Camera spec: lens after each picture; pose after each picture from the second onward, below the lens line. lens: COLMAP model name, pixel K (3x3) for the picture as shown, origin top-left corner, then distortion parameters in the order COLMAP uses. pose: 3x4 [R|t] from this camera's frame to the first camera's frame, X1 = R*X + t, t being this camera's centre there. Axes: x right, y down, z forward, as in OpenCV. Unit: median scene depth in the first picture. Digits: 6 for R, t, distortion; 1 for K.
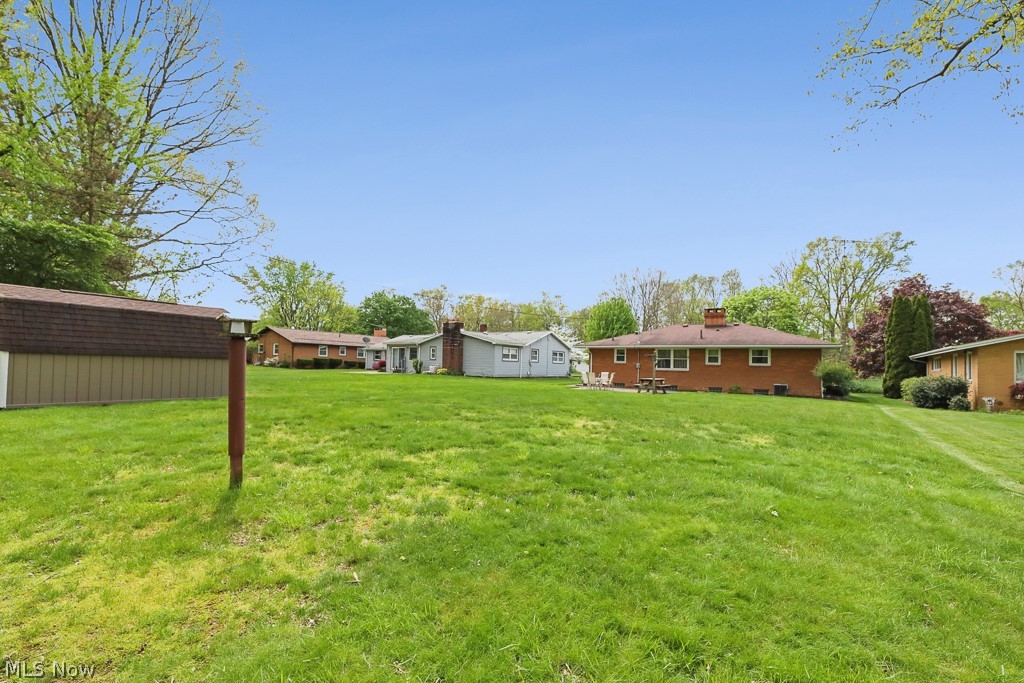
lens RADIAL K [[465.2, 0, 533.9], [0, 465.2, 350.8], [0, 0, 1]] dist [0.000522, -0.000702]
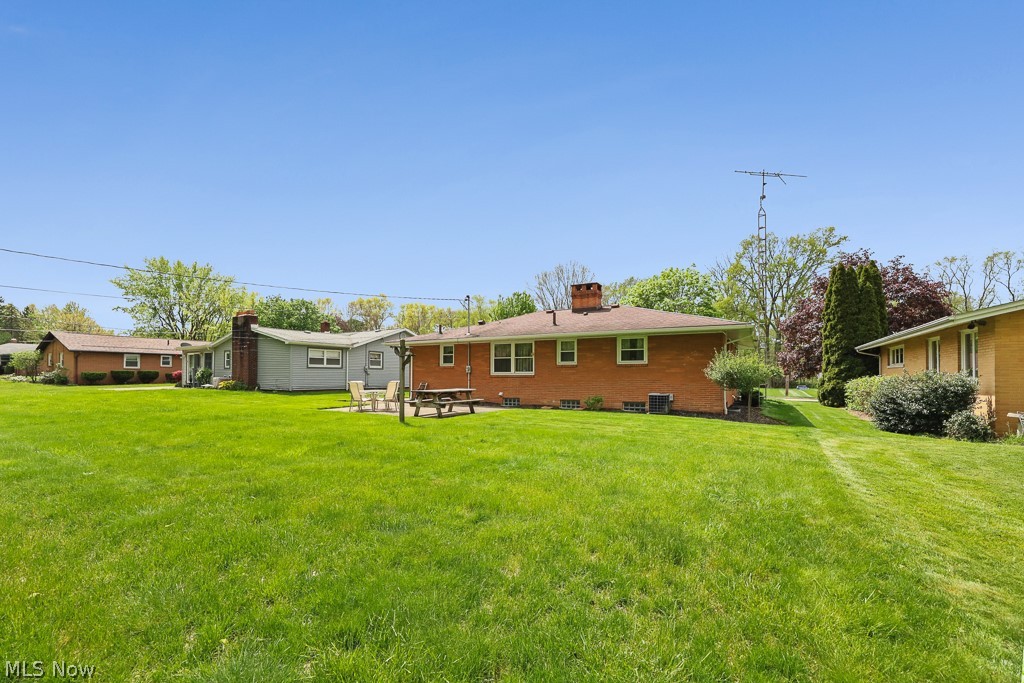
lens RADIAL K [[420.0, 0, 533.1], [0, 420.0, 371.2], [0, 0, 1]] dist [-0.003046, -0.001730]
pose [[0.998465, -0.023714, 0.050057, 0.242409], [0.022445, 0.999416, 0.025747, 0.017741], [-0.050638, -0.024584, 0.998414, 0.330465]]
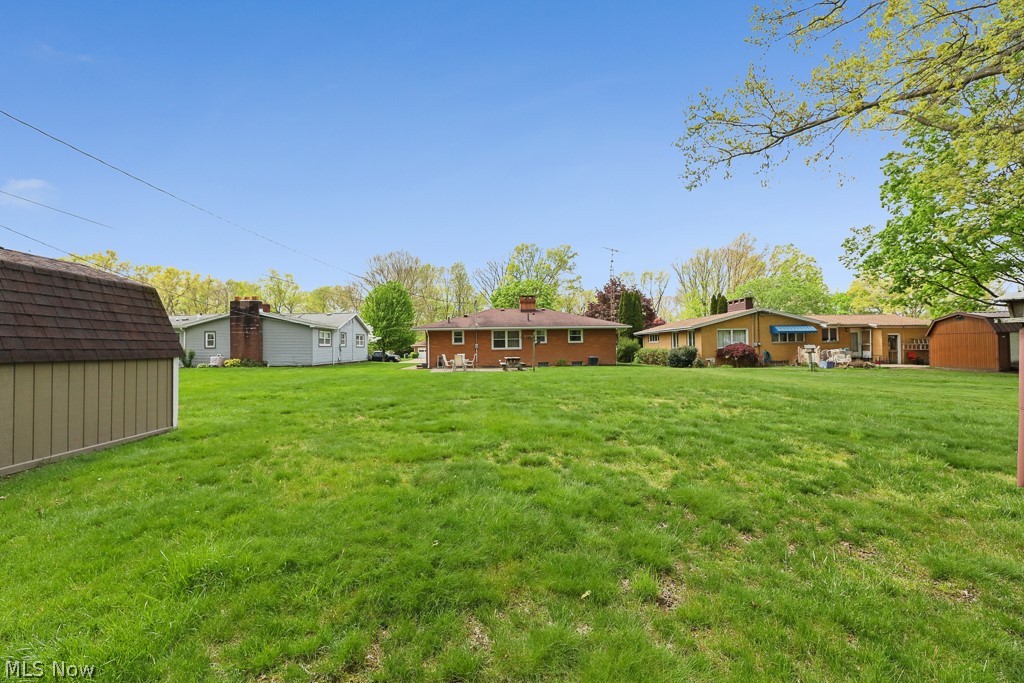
lens RADIAL K [[420.0, 0, 521.6], [0, 420.0, 338.6], [0, 0, 1]] dist [-0.003046, -0.001730]
pose [[0.799986, -0.025003, 0.599498, -0.231629], [0.015221, 0.999656, 0.021381, -0.004224], [-0.599826, -0.007980, 0.800091, 0.136252]]
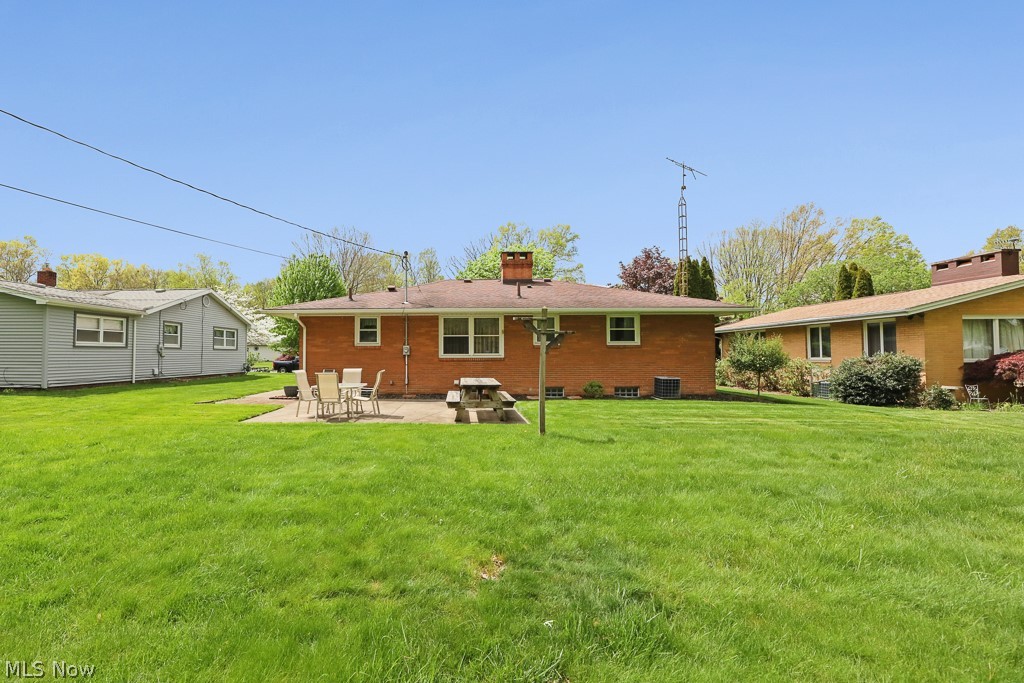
lens RADIAL K [[443.8, 0, 458.3], [0, 443.8, 342.7], [0, 0, 1]] dist [-0.002814, 0.000249]
pose [[0.859604, -0.014847, 0.510746, 0.024797], [0.007271, 0.999832, 0.016827, 0.013589], [-0.510910, -0.010751, 0.859567, 0.475619]]
